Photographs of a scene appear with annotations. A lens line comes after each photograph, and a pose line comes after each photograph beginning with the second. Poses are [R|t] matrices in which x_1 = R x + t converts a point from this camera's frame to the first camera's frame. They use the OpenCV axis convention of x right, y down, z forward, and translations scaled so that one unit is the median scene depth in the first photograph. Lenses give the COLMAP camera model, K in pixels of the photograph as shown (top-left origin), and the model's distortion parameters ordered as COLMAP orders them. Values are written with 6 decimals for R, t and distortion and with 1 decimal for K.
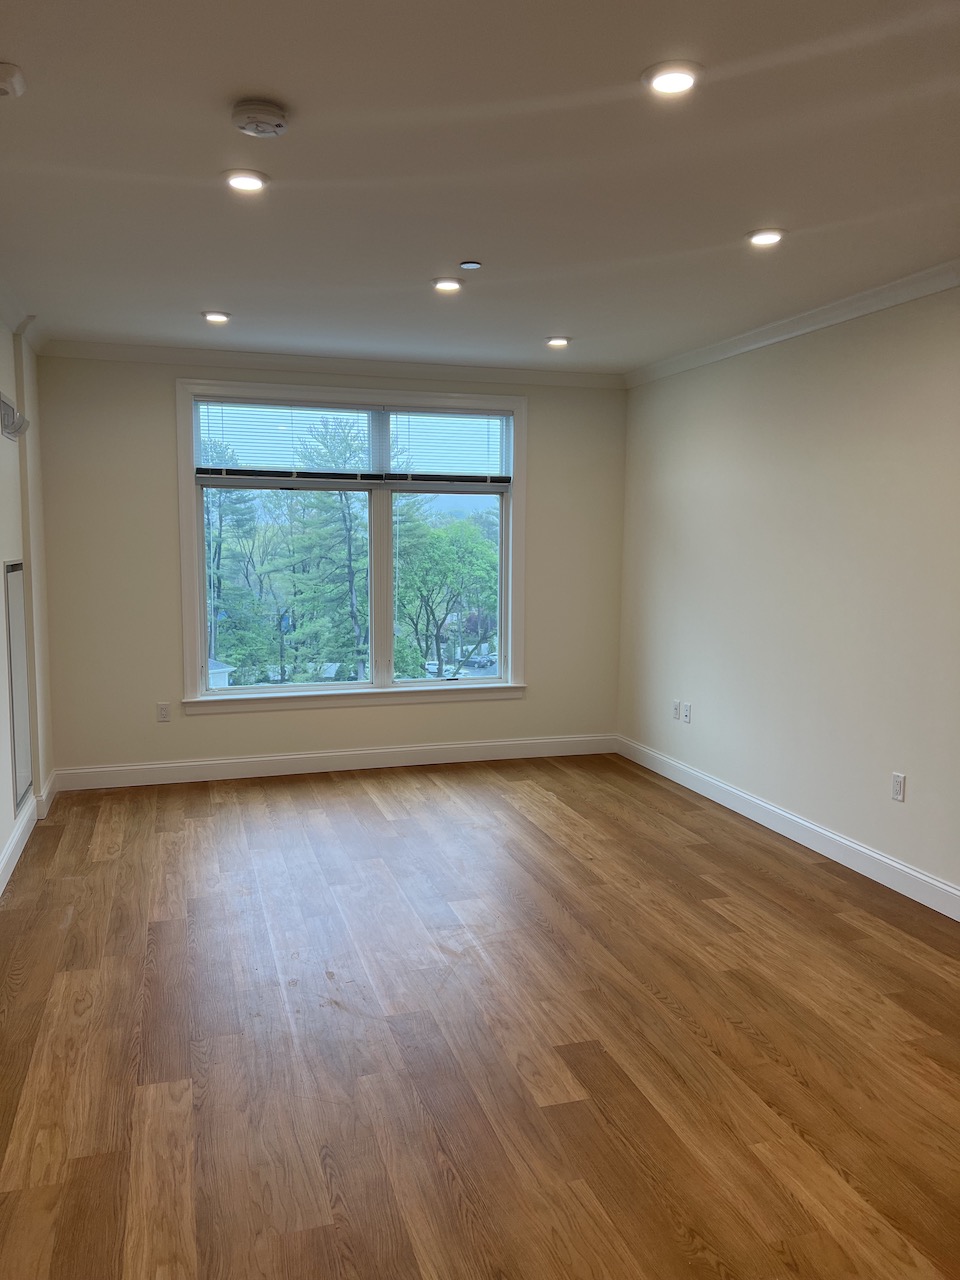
lens RADIAL K [[997.9, 0, 476.7], [0, 997.9, 637.5], [0, 0, 1]] dist [0.061262, -0.021379]
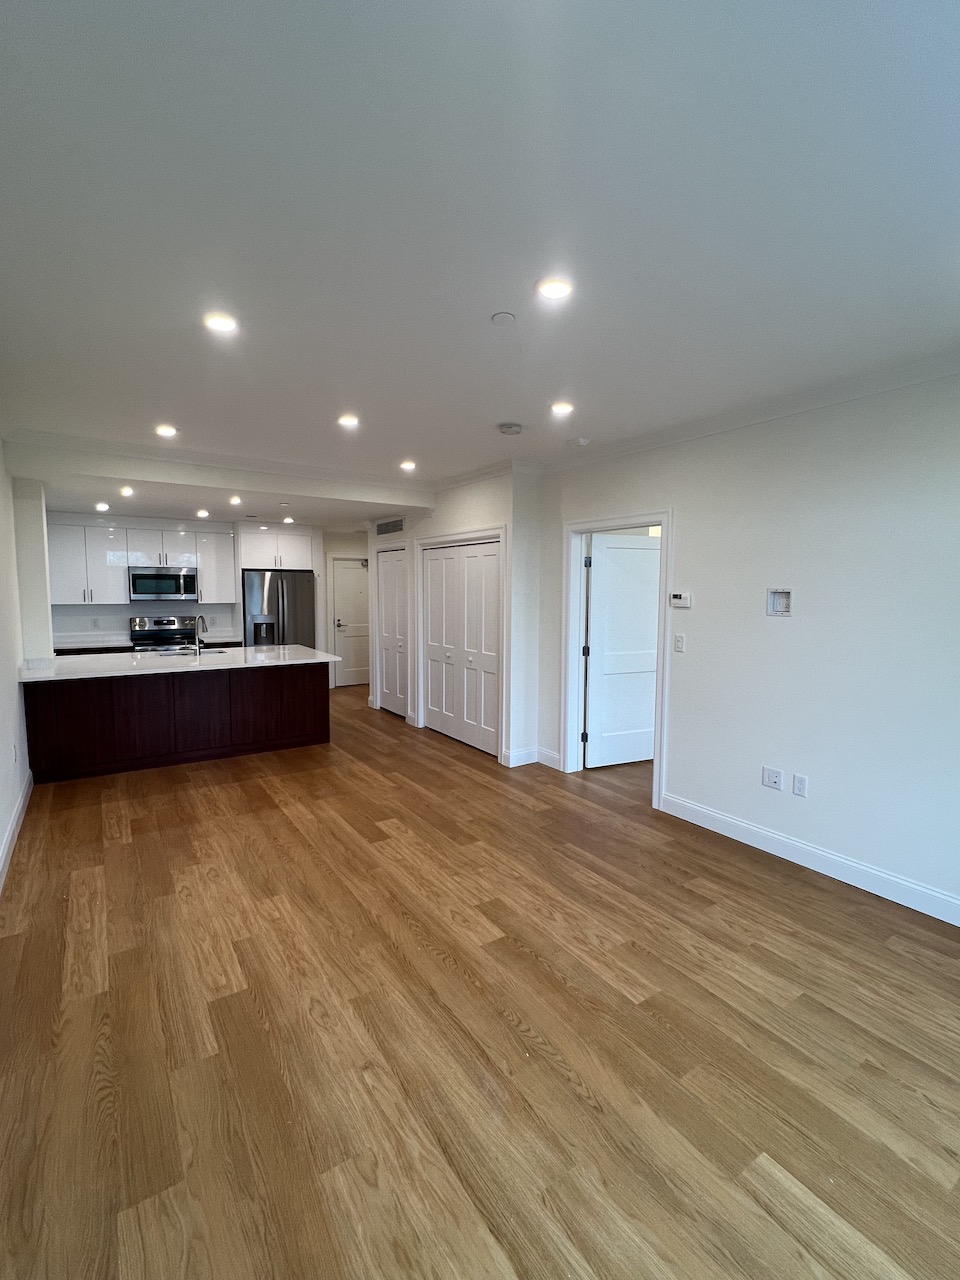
lens RADIAL K [[559.1, 0, 480.6], [0, 559.1, 637.2], [0, 0, 1]] dist [0.002582, 0.000085]
pose [[-0.958183, 0.009232, -0.286007, 0.184809], [-0.044305, 0.982641, 0.180150, -0.173039], [0.282705, 0.185288, -0.941141, 1.678774]]
